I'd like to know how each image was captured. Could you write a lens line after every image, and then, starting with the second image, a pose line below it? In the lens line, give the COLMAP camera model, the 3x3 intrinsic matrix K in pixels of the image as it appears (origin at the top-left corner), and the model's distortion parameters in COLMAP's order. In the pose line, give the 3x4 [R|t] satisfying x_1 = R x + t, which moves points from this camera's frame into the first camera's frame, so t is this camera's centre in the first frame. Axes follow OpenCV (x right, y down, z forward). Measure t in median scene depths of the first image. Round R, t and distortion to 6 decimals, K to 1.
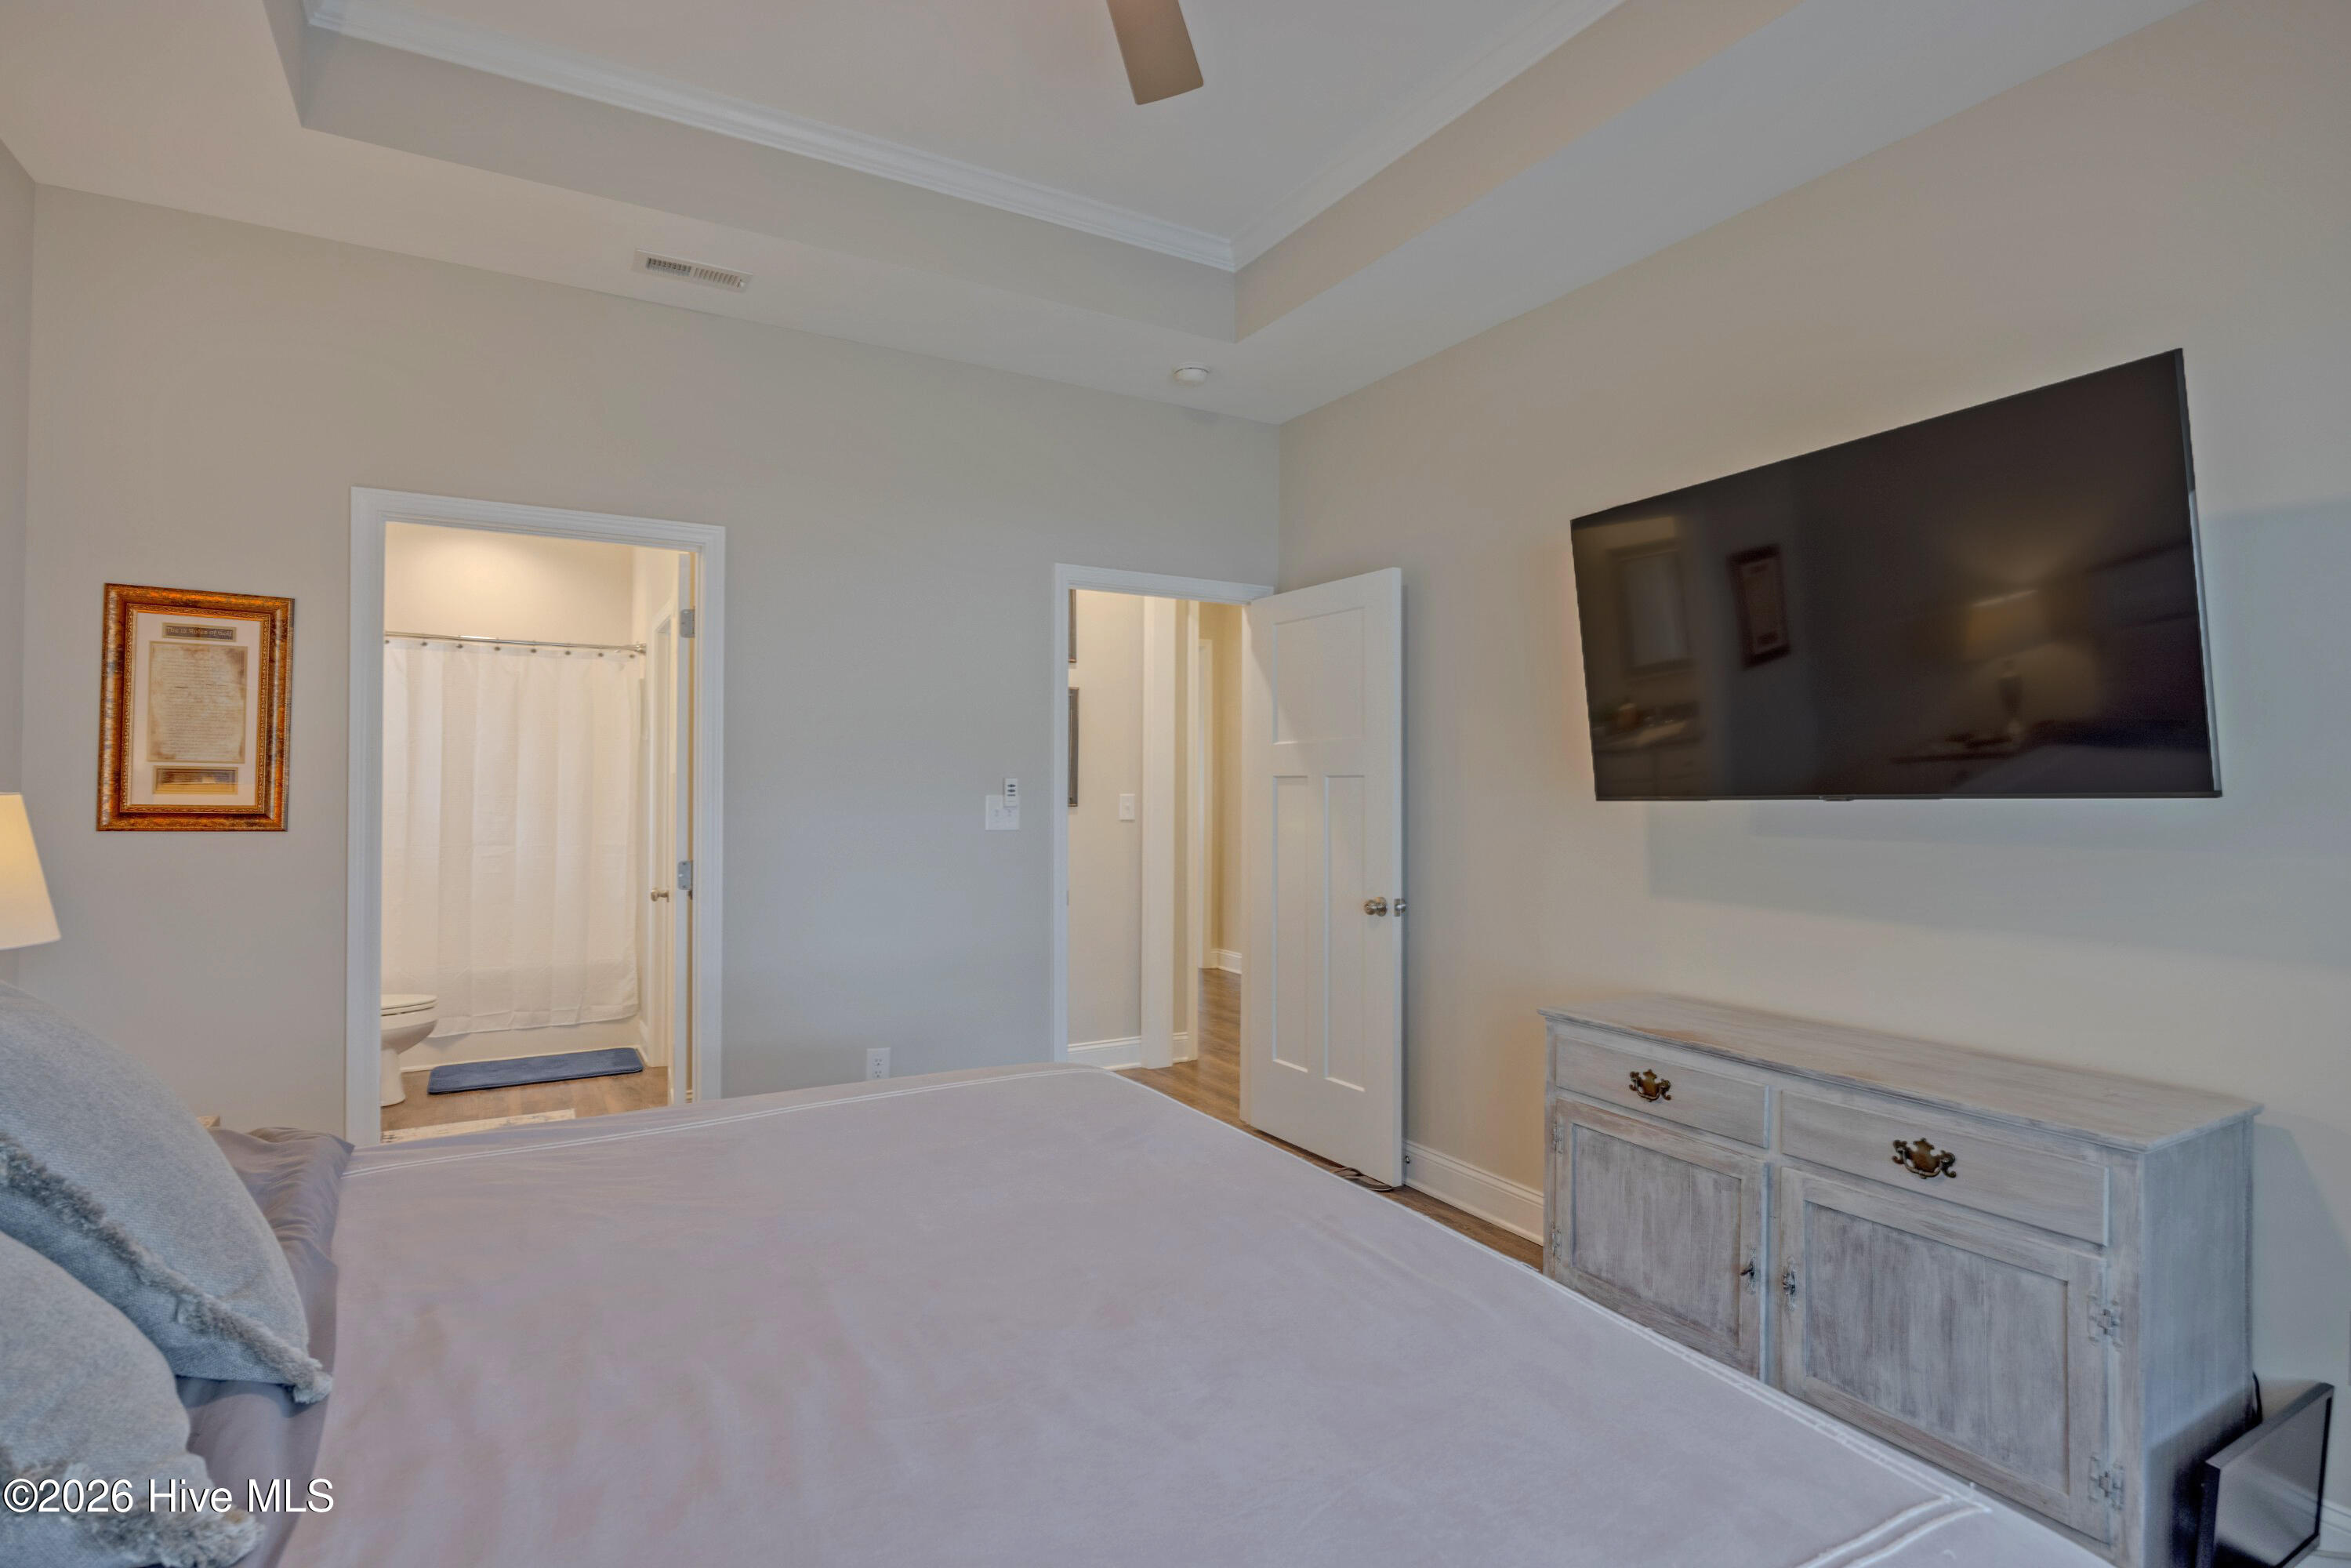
lens RADIAL K [[1143.3, 0, 1170.1], [0, 1143.3, 774.6], [0, 0, 1]] dist [-0.016243, 0.000750]
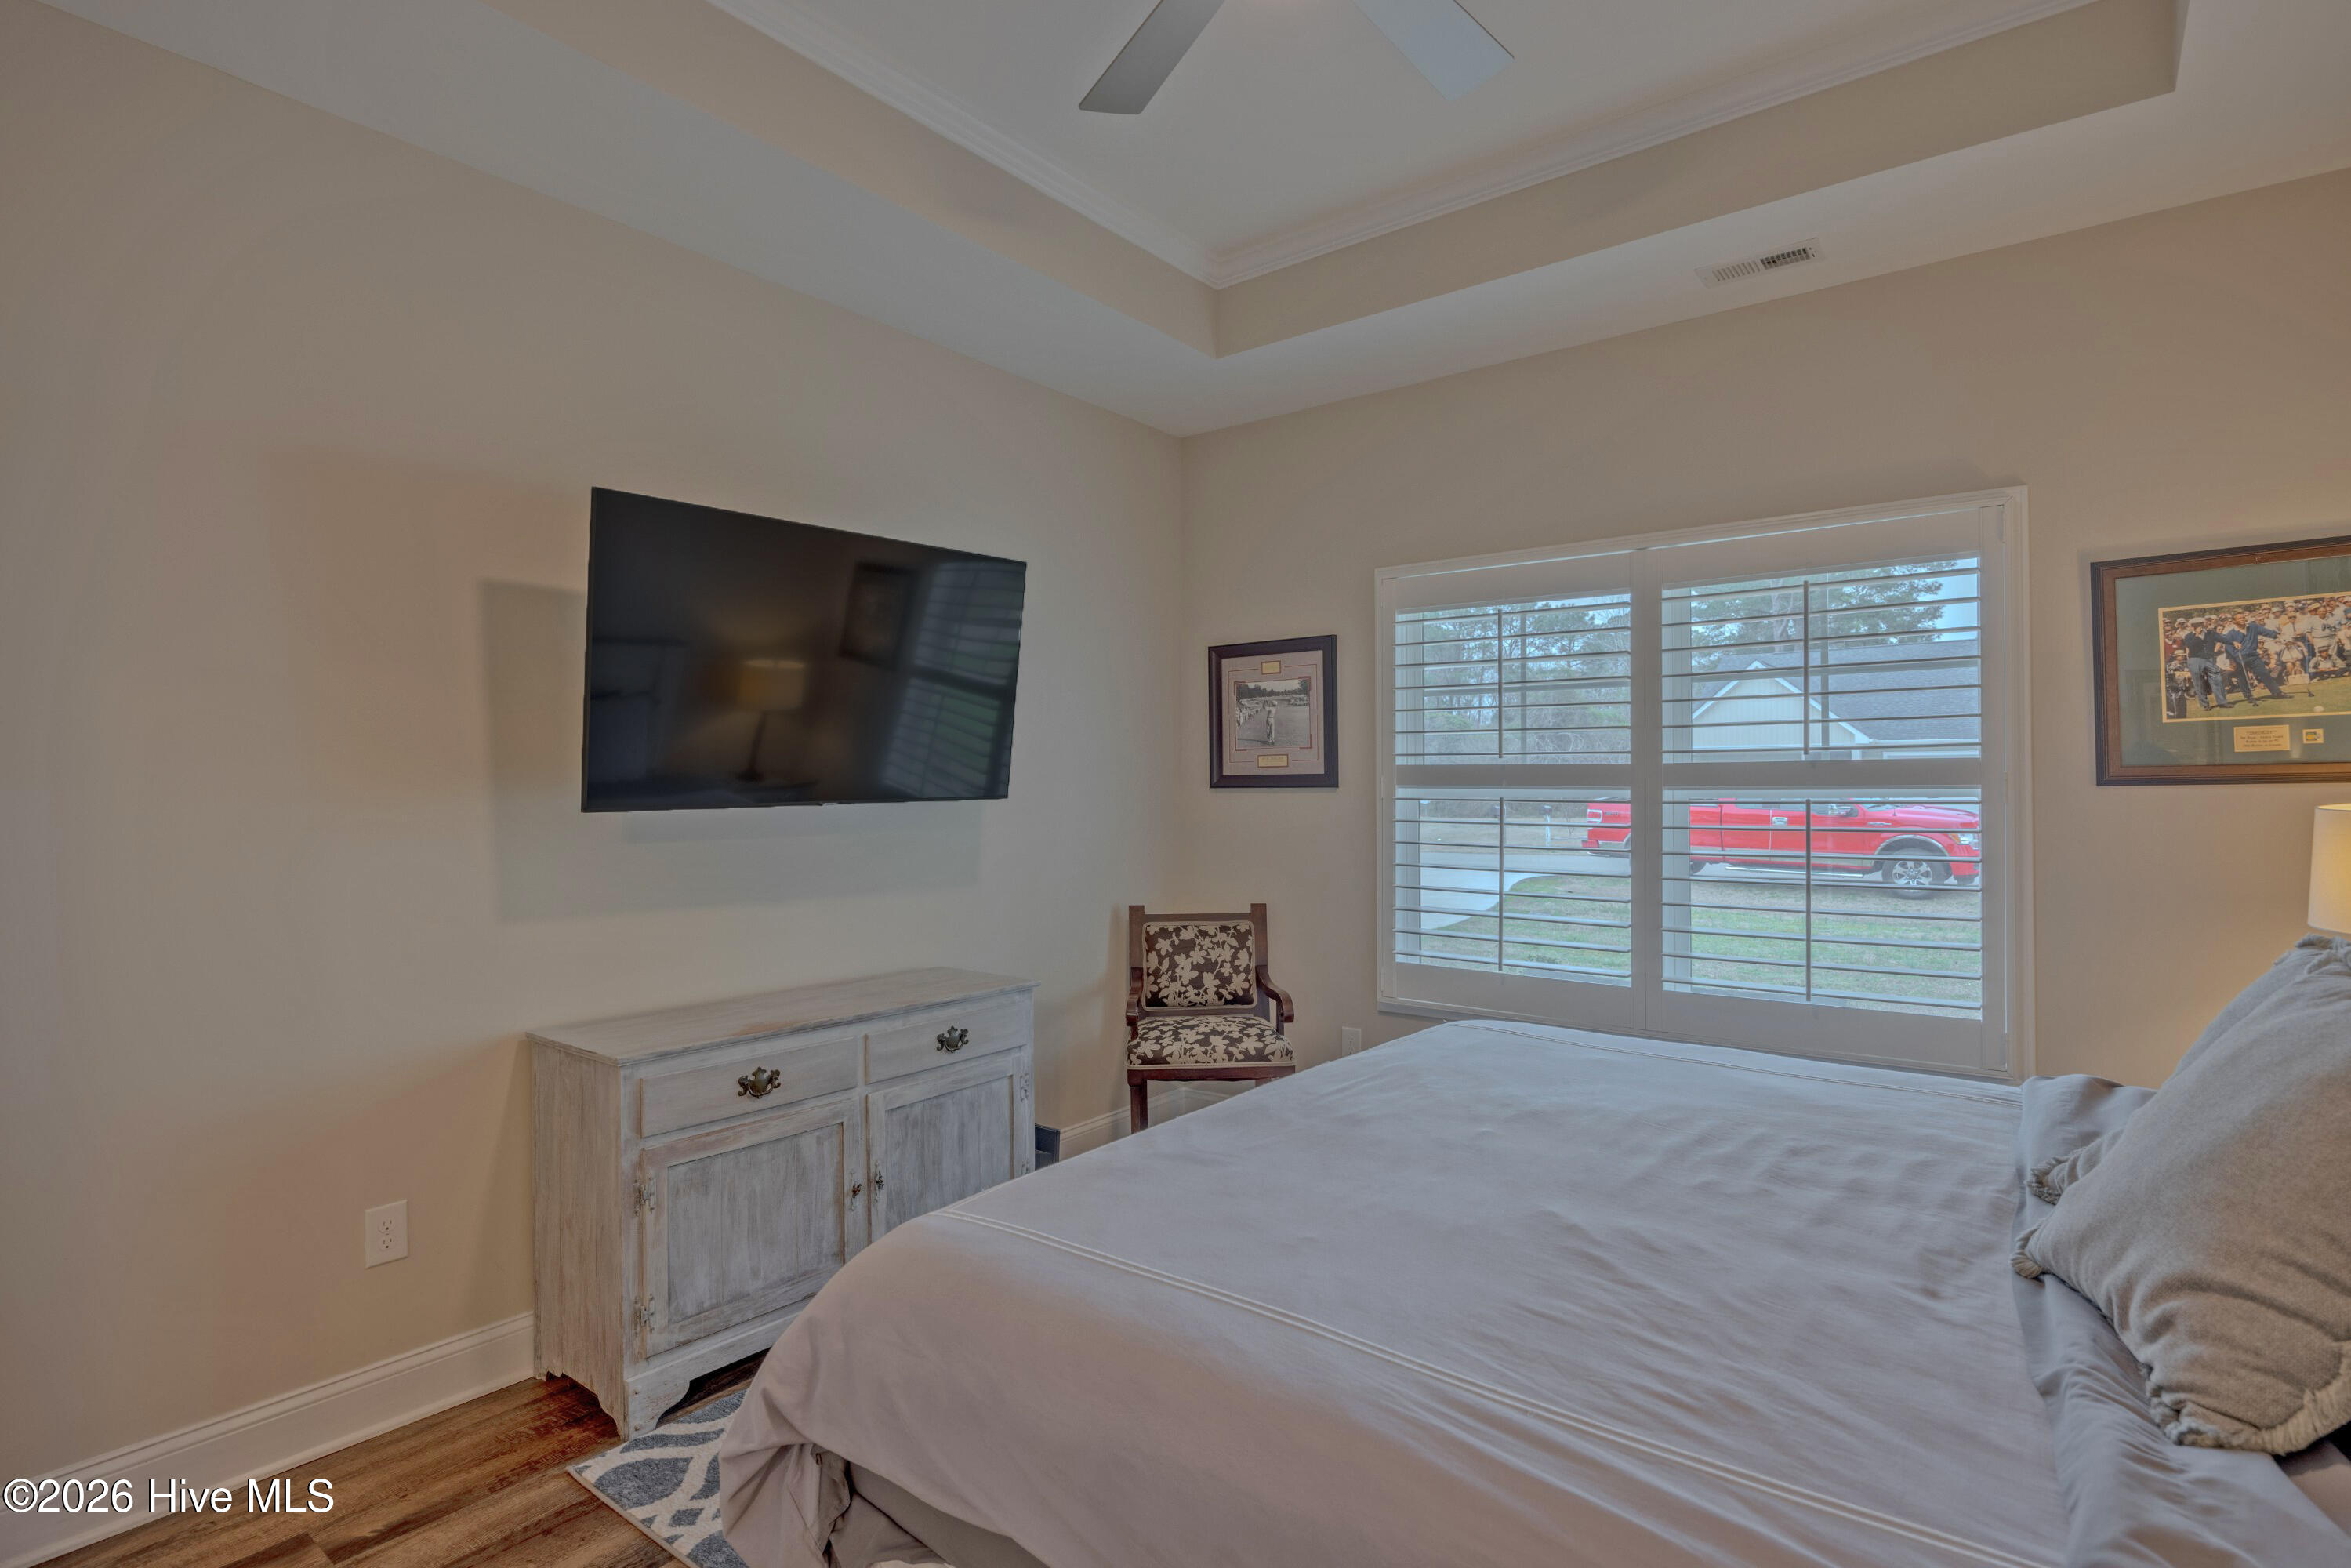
lens RADIAL K [[1143.3, 0, 1180.6], [0, 1143.3, 778.5], [0, 0, 1]] dist [-0.016243, 0.000750]
pose [[-0.377890, 0.007992, 0.925816, -0.751866], [-0.003195, 0.999946, -0.009936, 0.004801], [-0.925845, -0.006712, -0.377844, 1.132389]]
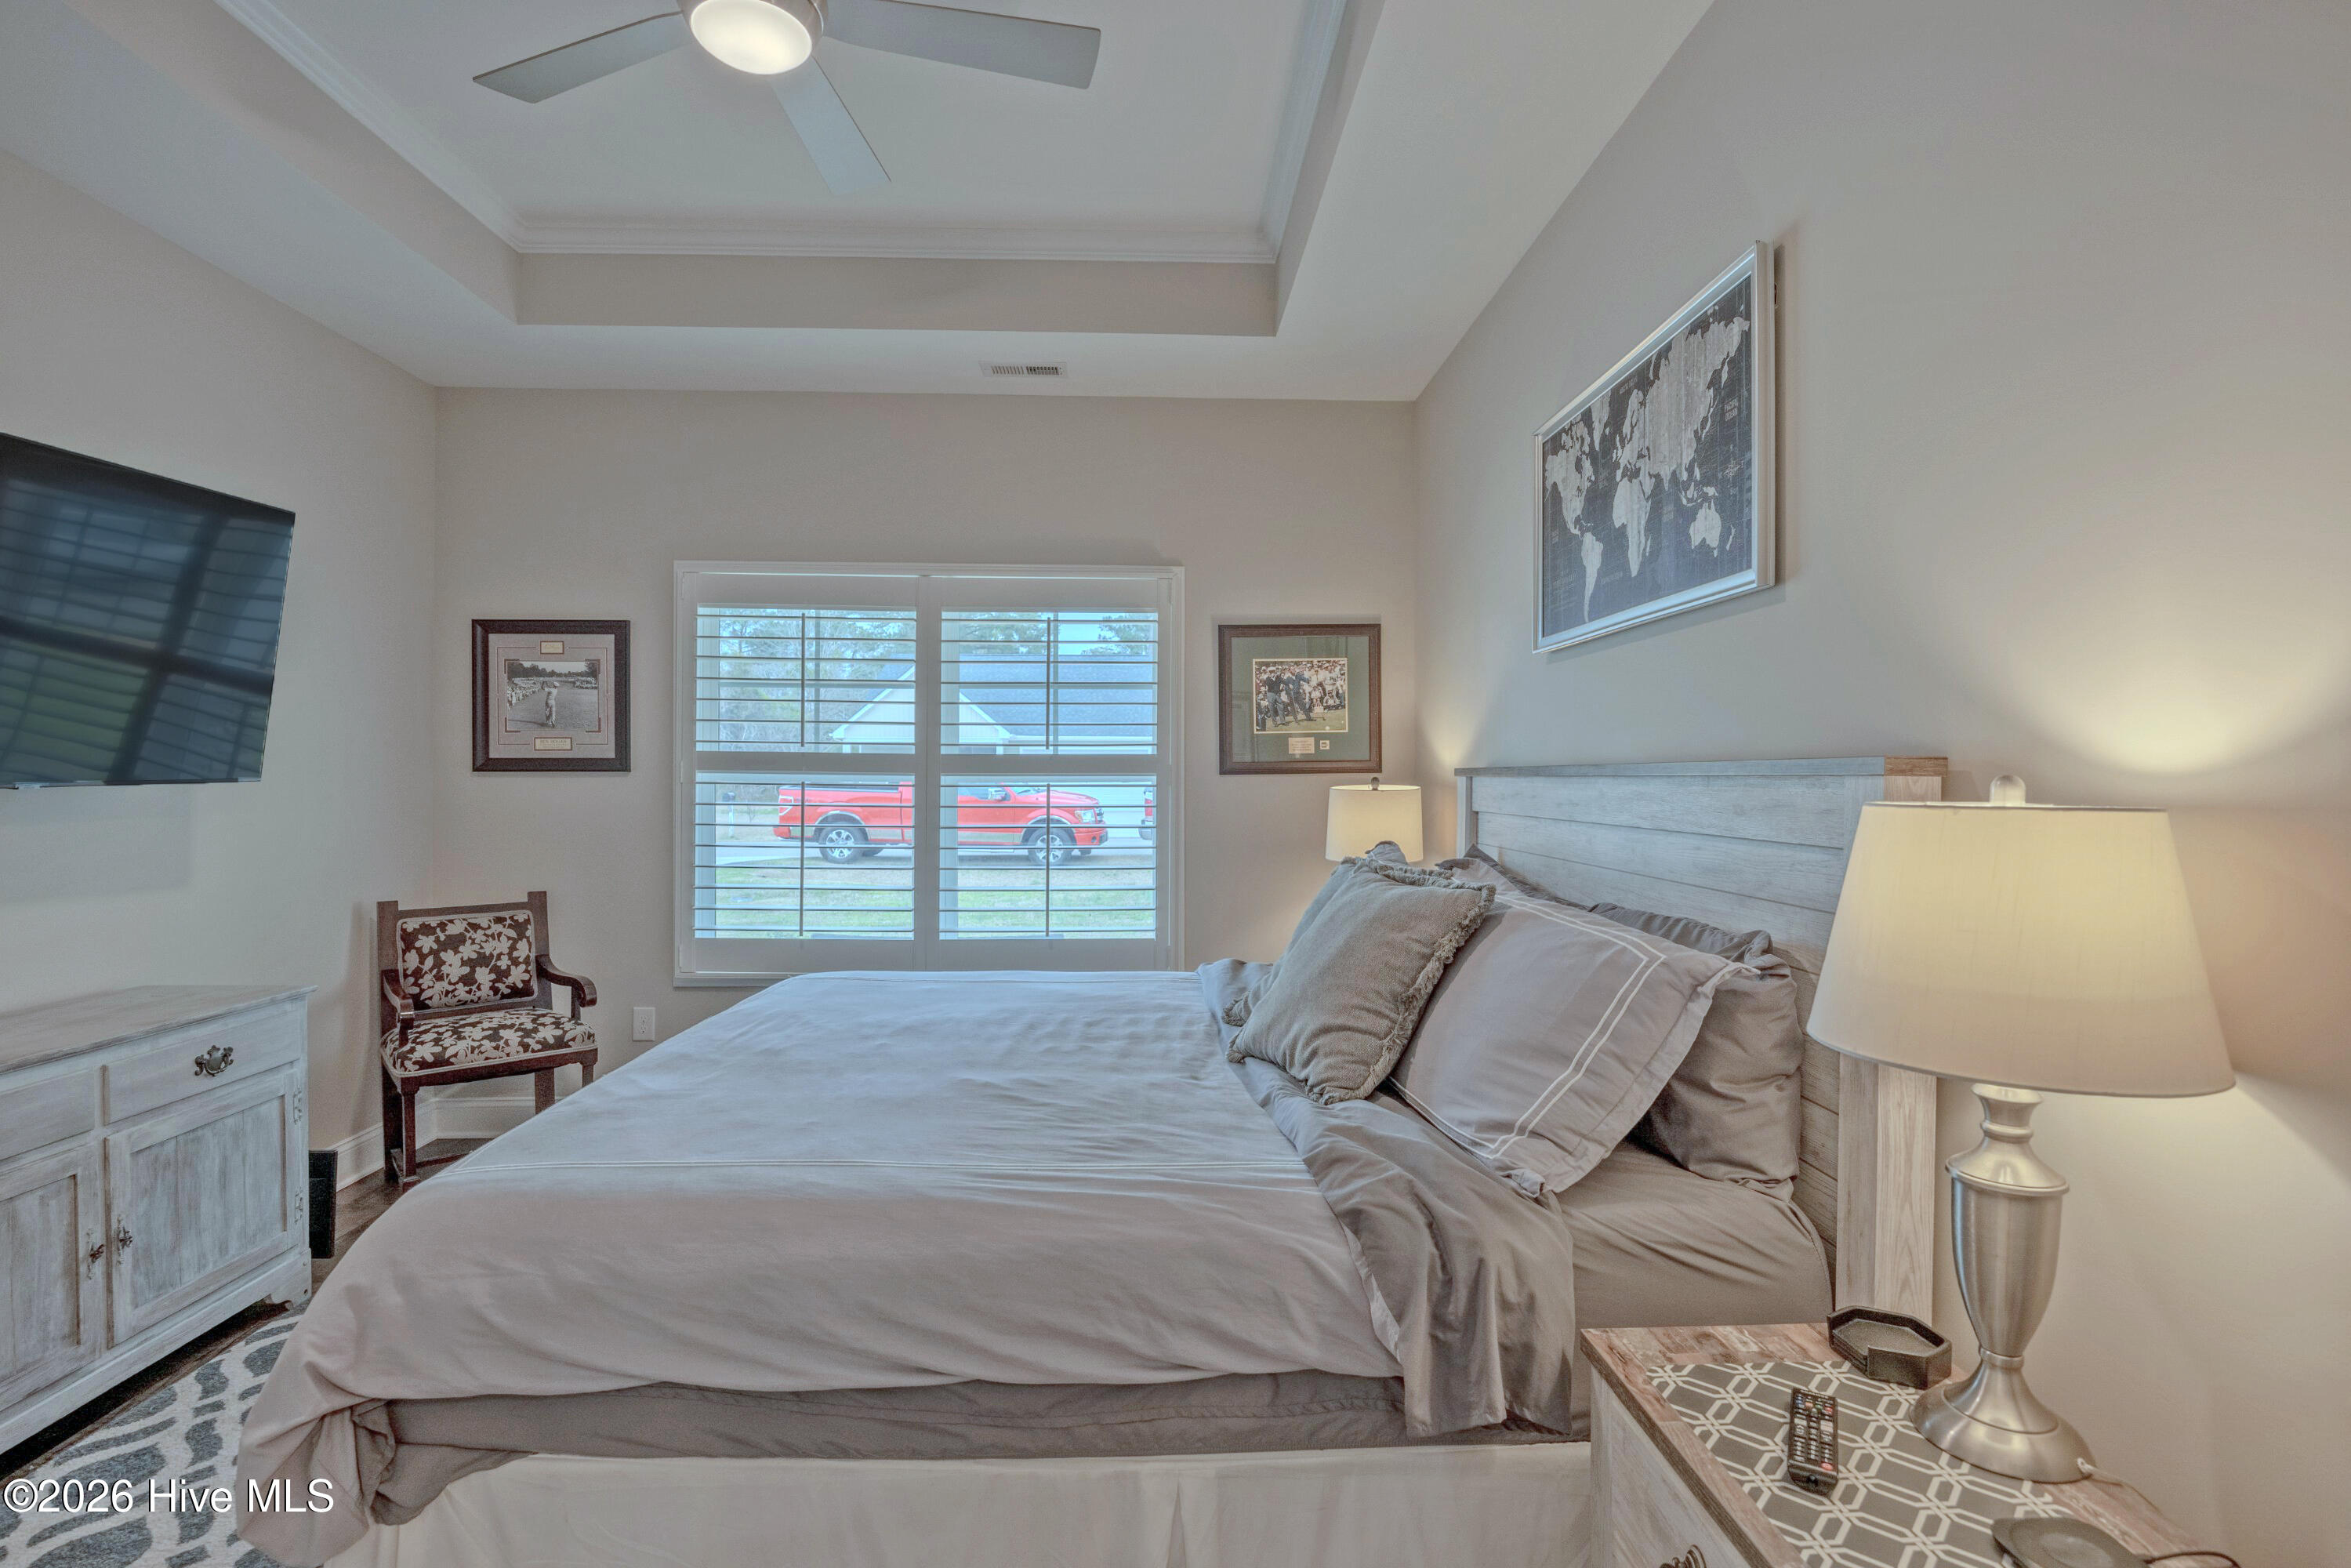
lens RADIAL K [[1143.3, 0, 1174.4], [0, 1143.3, 773.6], [0, 0, 1]] dist [-0.016243, 0.000750]
pose [[-0.881865, -0.003737, 0.471487, -0.800291], [-0.007491, 0.999953, -0.006084, 0.007942], [-0.471442, -0.008897, -0.881852, 1.420819]]
